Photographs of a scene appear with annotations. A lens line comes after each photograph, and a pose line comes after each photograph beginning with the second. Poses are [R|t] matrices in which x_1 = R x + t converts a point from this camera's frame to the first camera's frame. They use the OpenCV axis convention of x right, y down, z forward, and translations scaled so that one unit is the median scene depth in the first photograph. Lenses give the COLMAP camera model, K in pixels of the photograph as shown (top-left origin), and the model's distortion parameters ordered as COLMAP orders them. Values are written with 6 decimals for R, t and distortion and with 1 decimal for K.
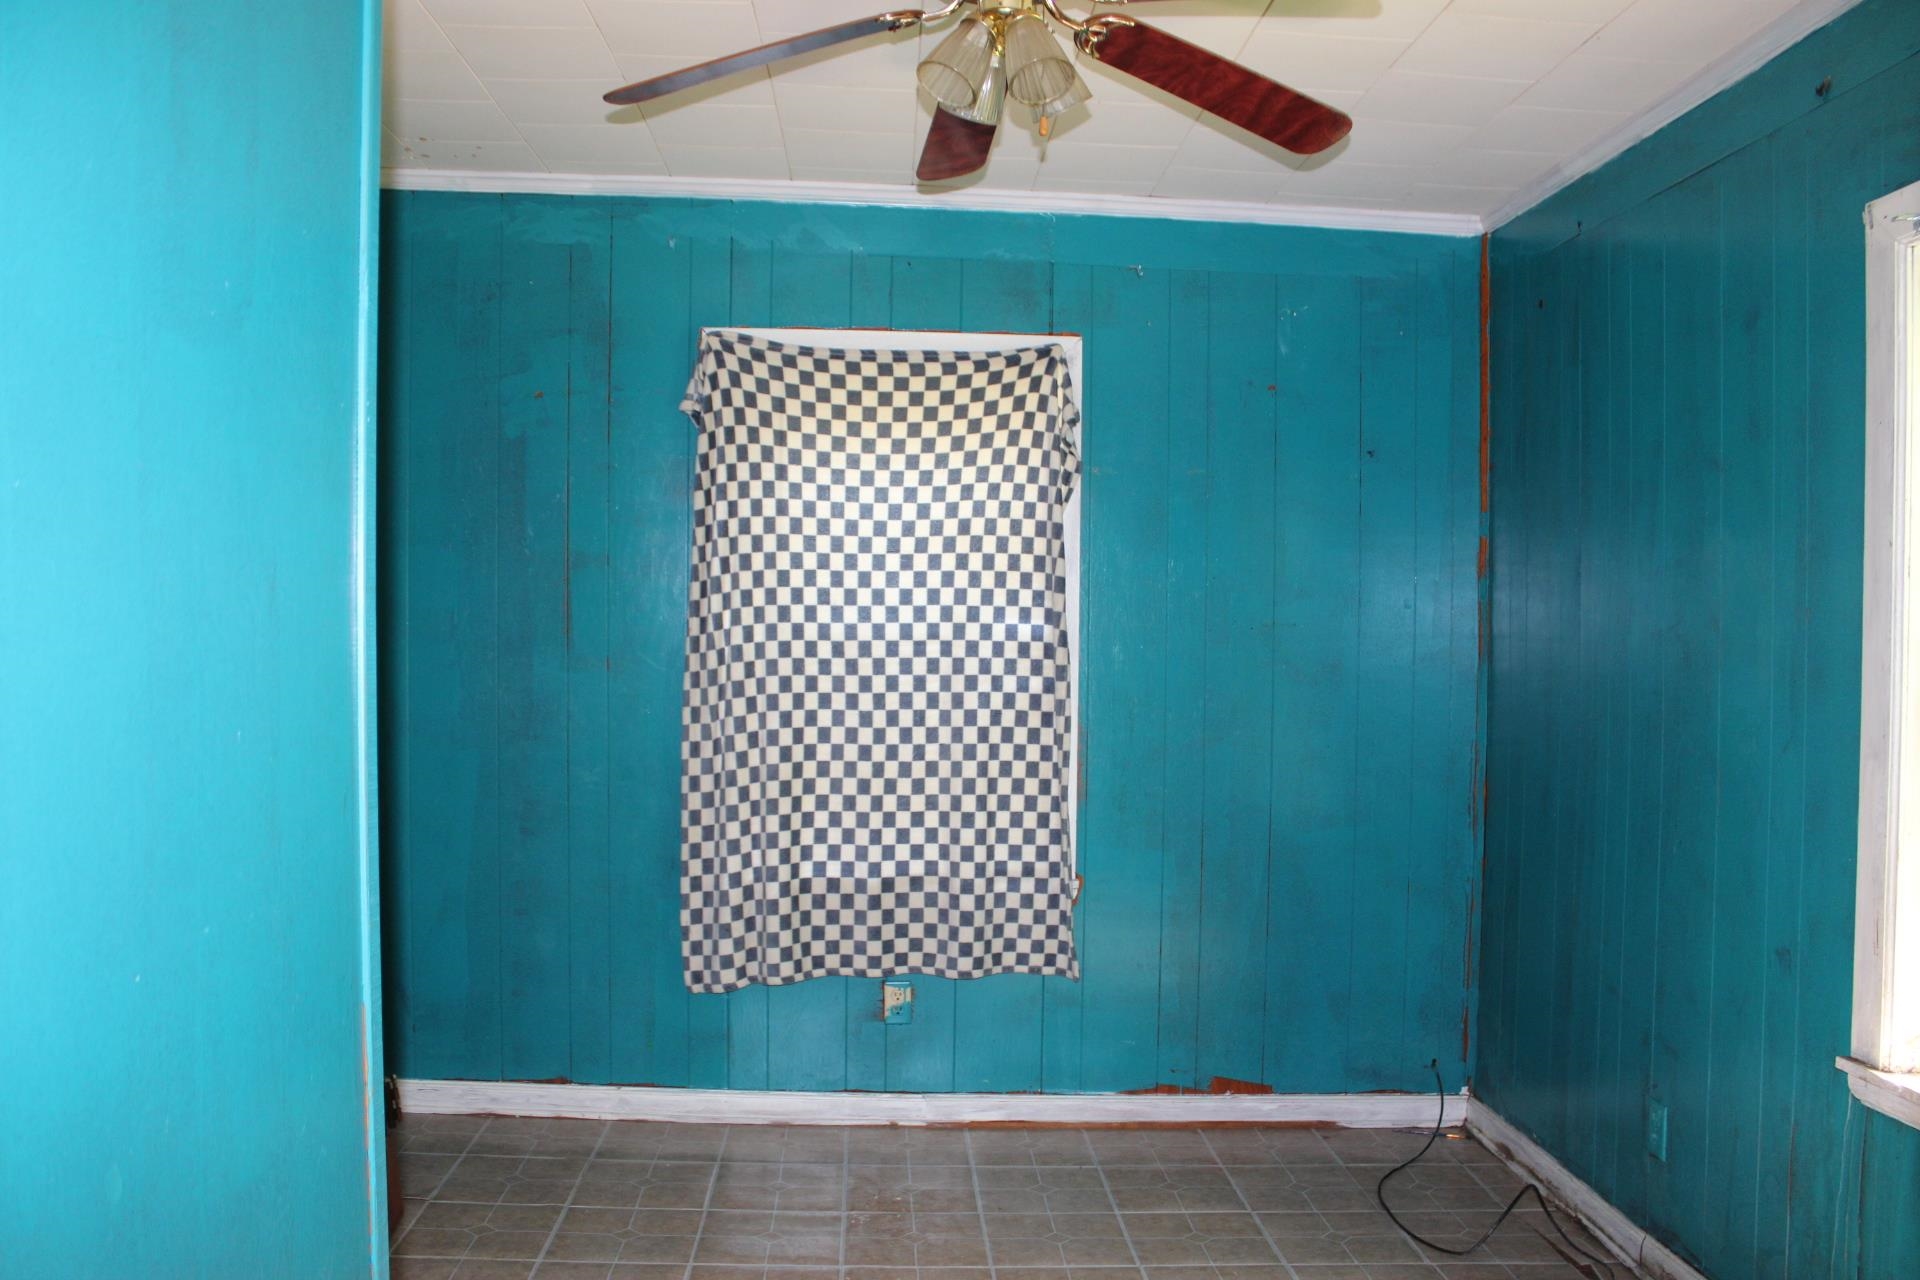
lens RADIAL K [[1598.2, 0, 959.9], [0, 1598.2, 642.2], [0, 0, 1]] dist [-0.163139, 0.135969]
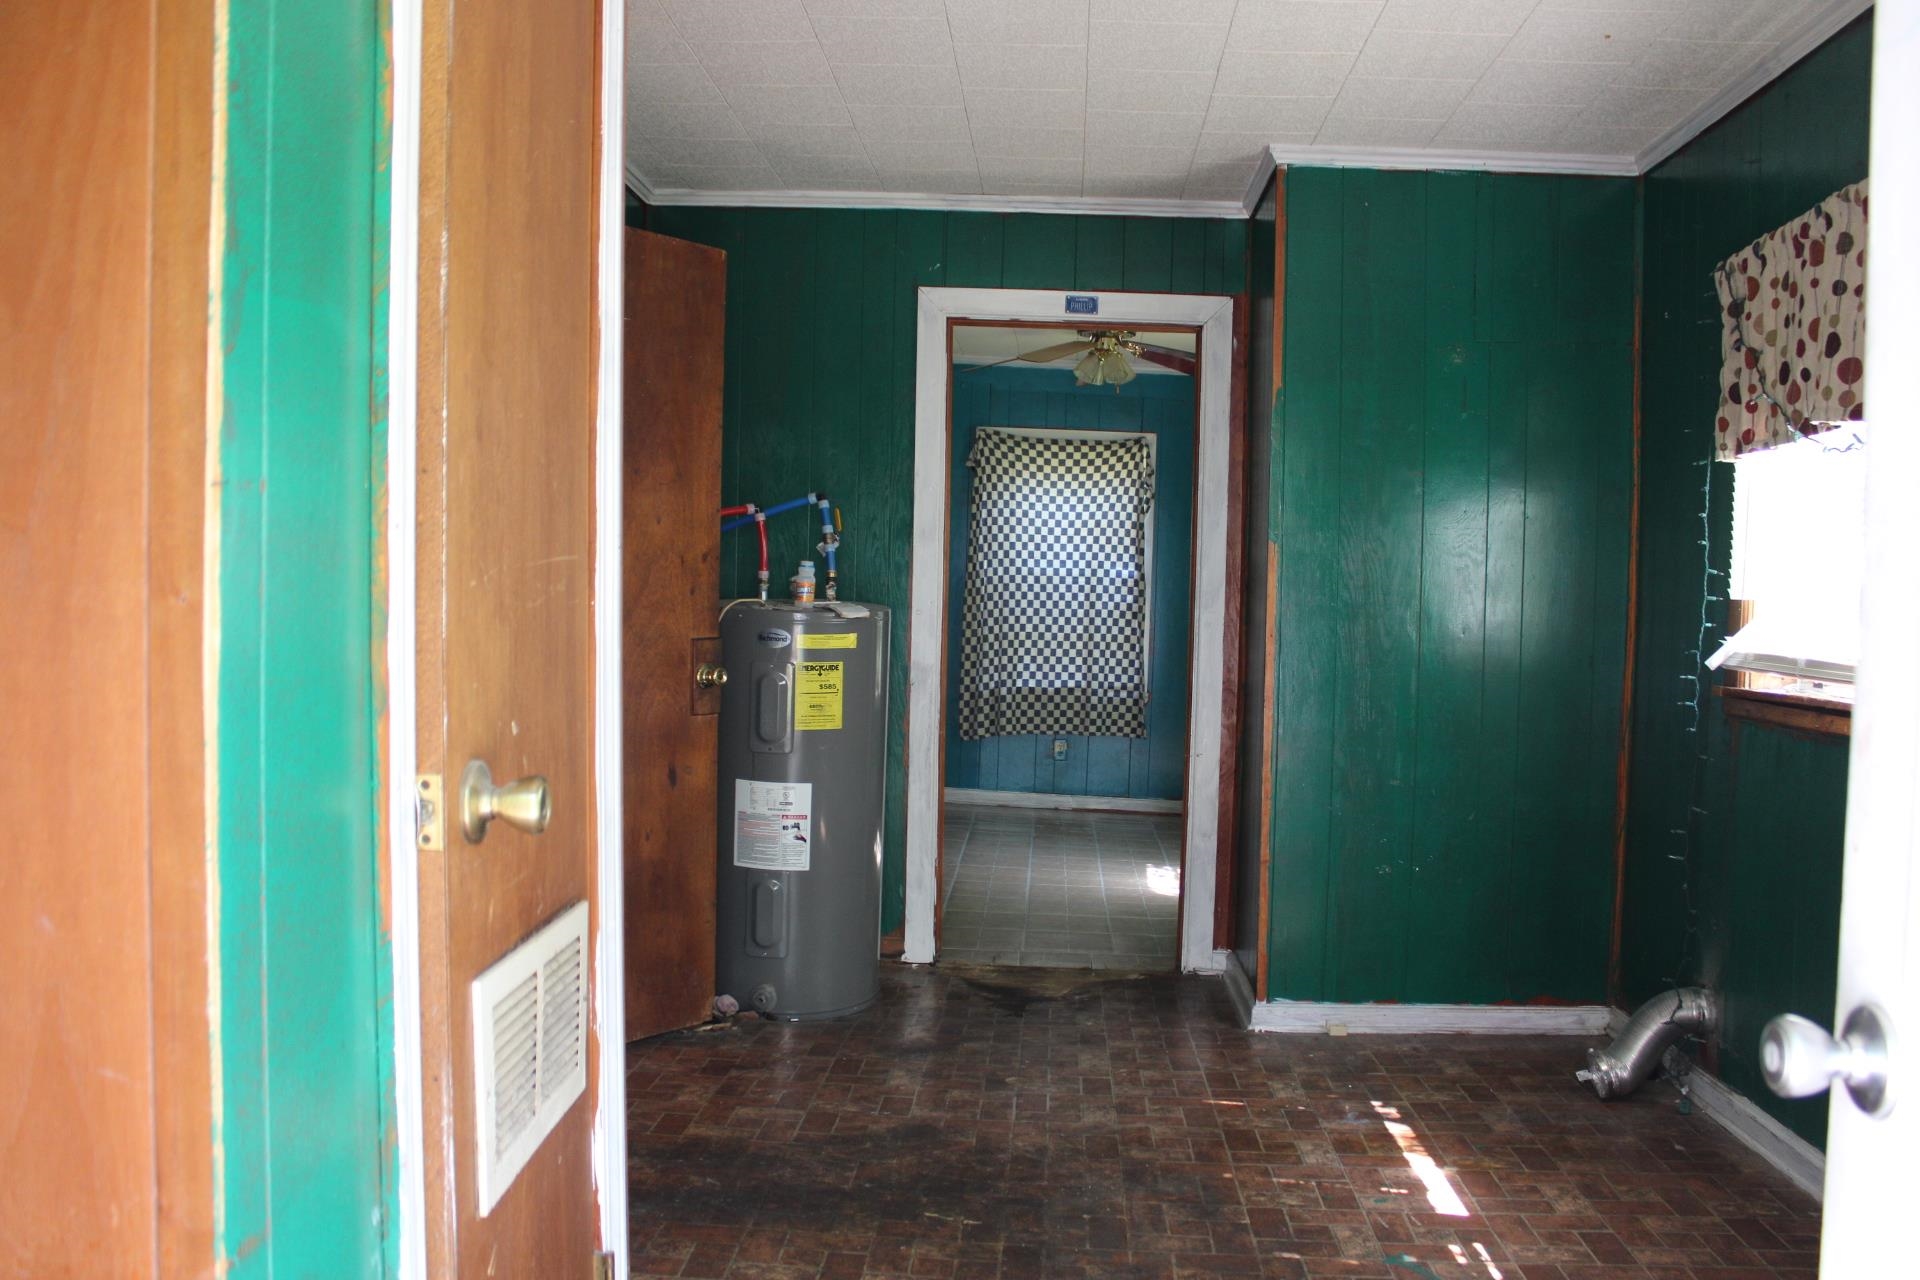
lens RADIAL K [[1598.2, 0, 965.9], [0, 1598.2, 641.7], [0, 0, 1]] dist [-0.163139, 0.135969]
pose [[0.994583, 0.027661, -0.100201, 0.045243], [-0.024229, 0.999083, 0.035305, 0.014302], [0.101085, -0.032686, 0.994341, -1.134991]]
